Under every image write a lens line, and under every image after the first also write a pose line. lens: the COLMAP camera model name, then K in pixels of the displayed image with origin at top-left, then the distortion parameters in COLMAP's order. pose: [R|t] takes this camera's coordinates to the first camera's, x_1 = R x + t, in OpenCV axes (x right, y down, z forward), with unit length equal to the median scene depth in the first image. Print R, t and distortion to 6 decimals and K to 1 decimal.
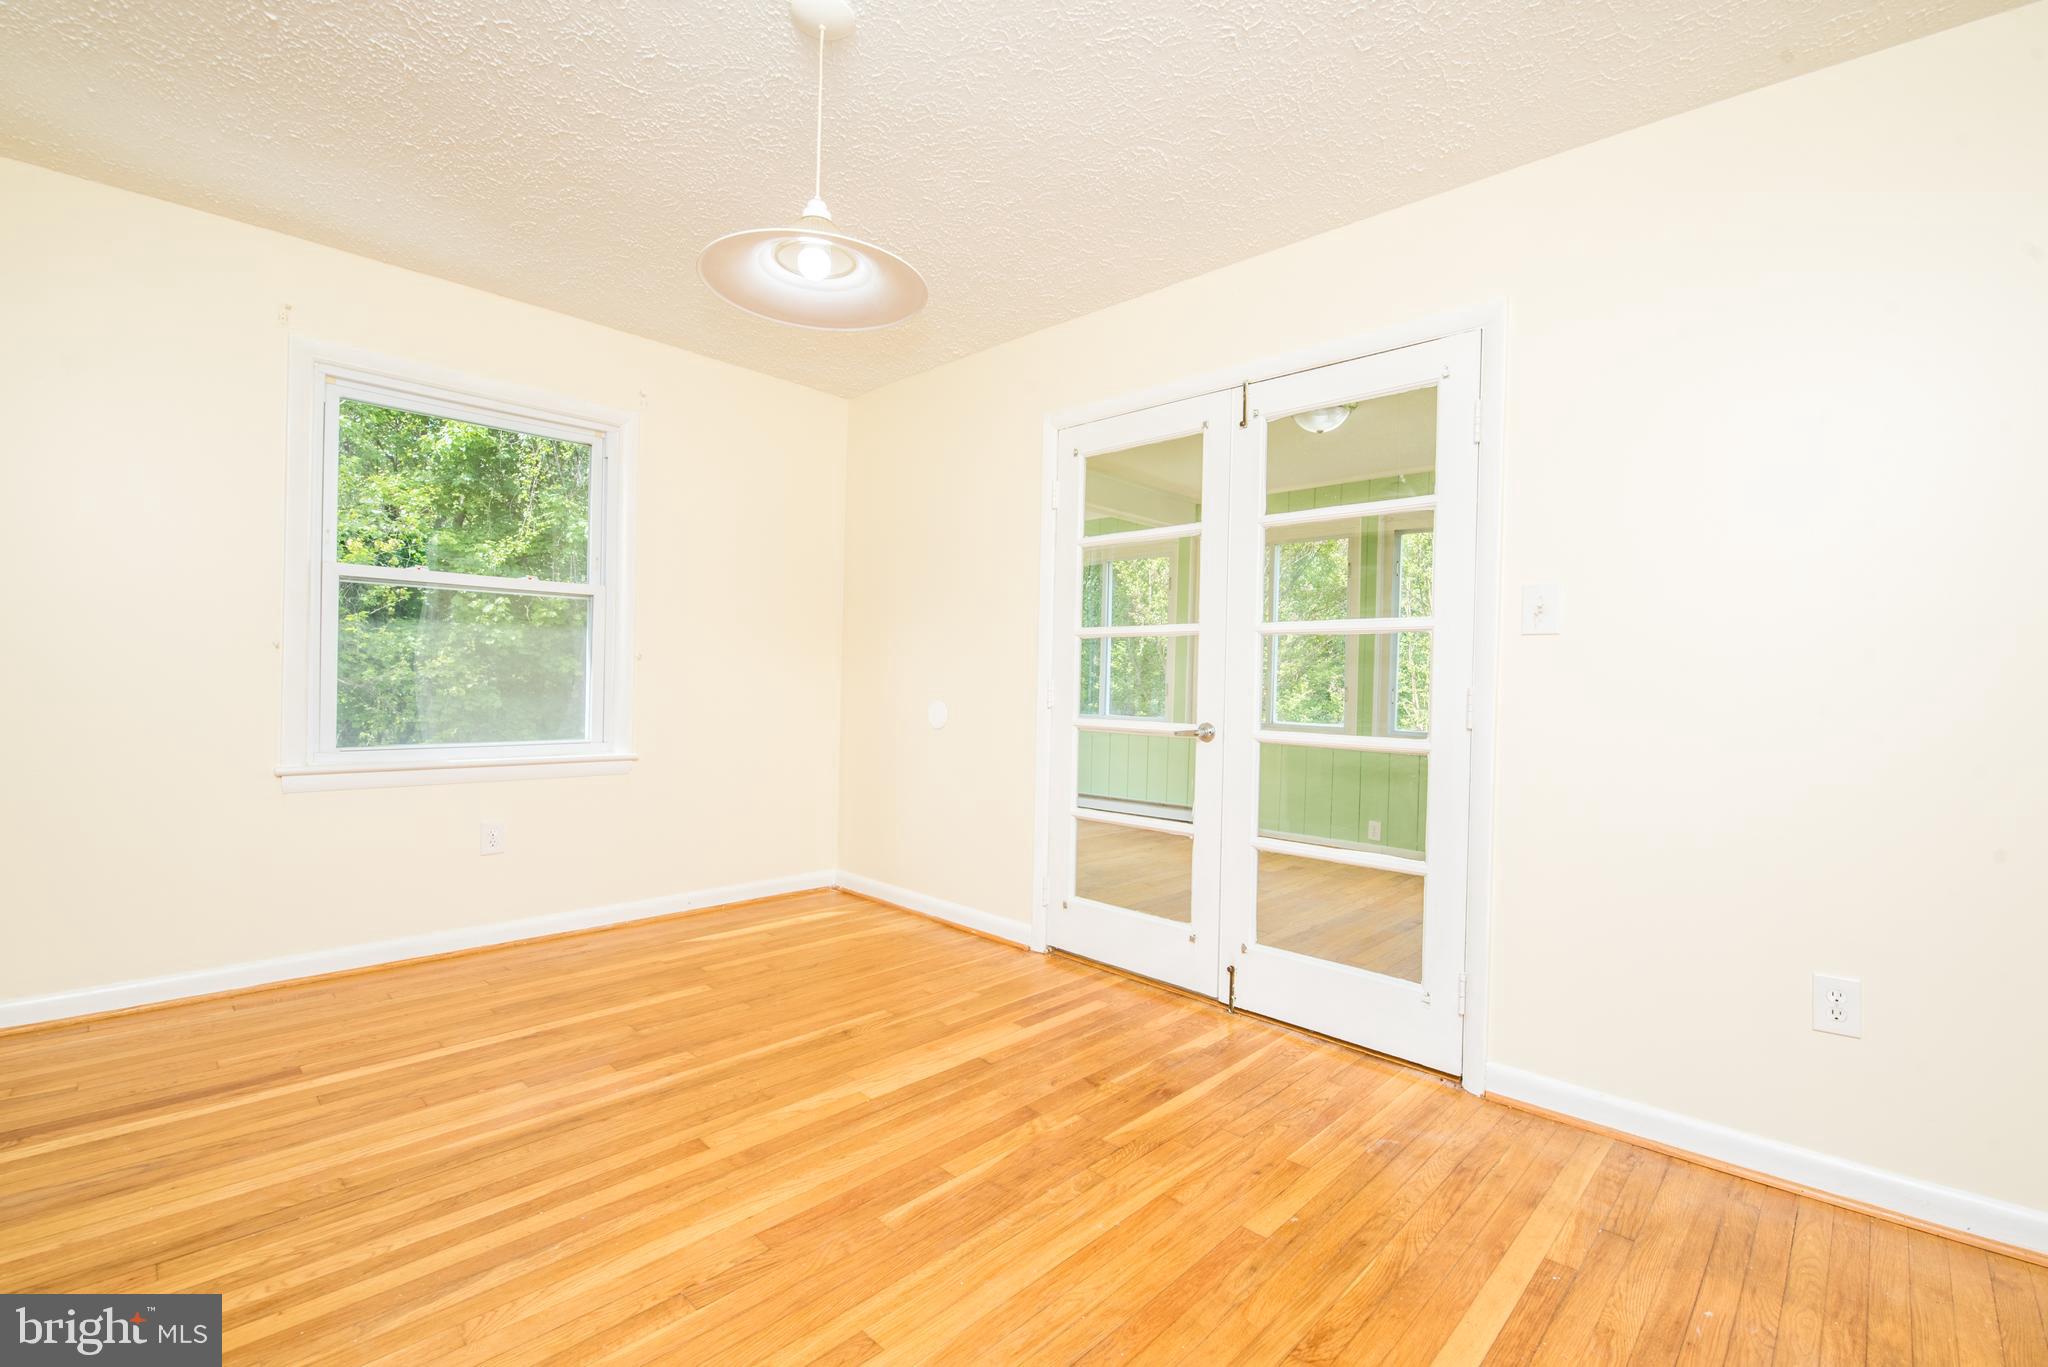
lens RADIAL K [[887.2, 0, 1022.9], [0, 887.2, 682.7], [0, 0, 1]] dist [-0.009010, -0.002389]
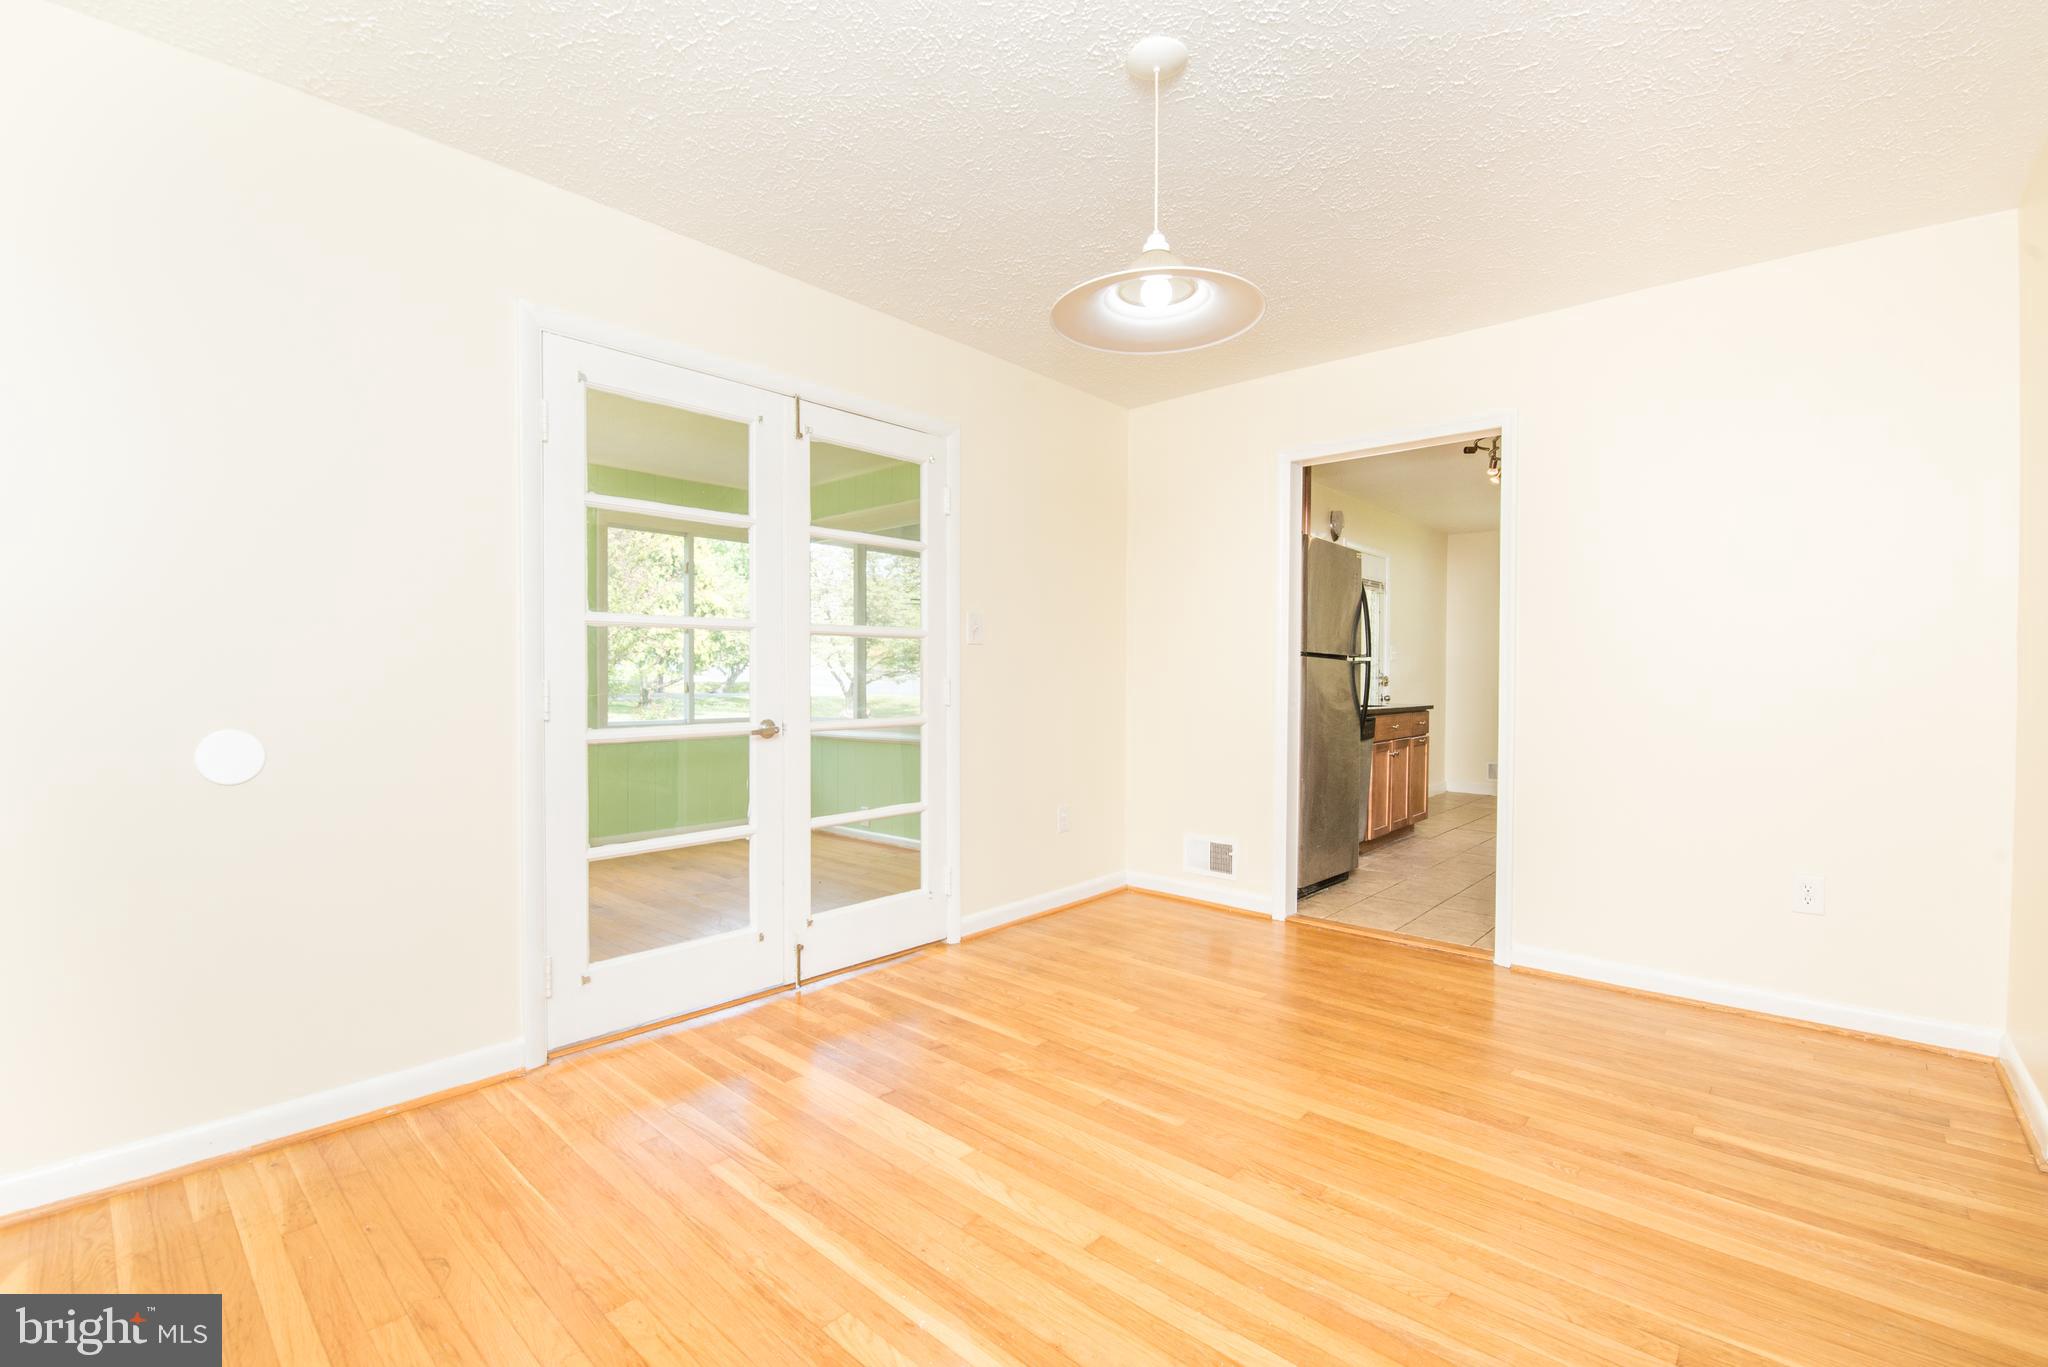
lens RADIAL K [[887.2, 0, 1022.4], [0, 887.2, 680.1], [0, 0, 1]] dist [-0.009010, -0.002389]
pose [[-0.032523, -0.029871, 0.999025, -0.979722], [0.004708, 0.999538, 0.030040, -0.034396], [-0.999460, 0.005680, -0.032367, 0.902160]]
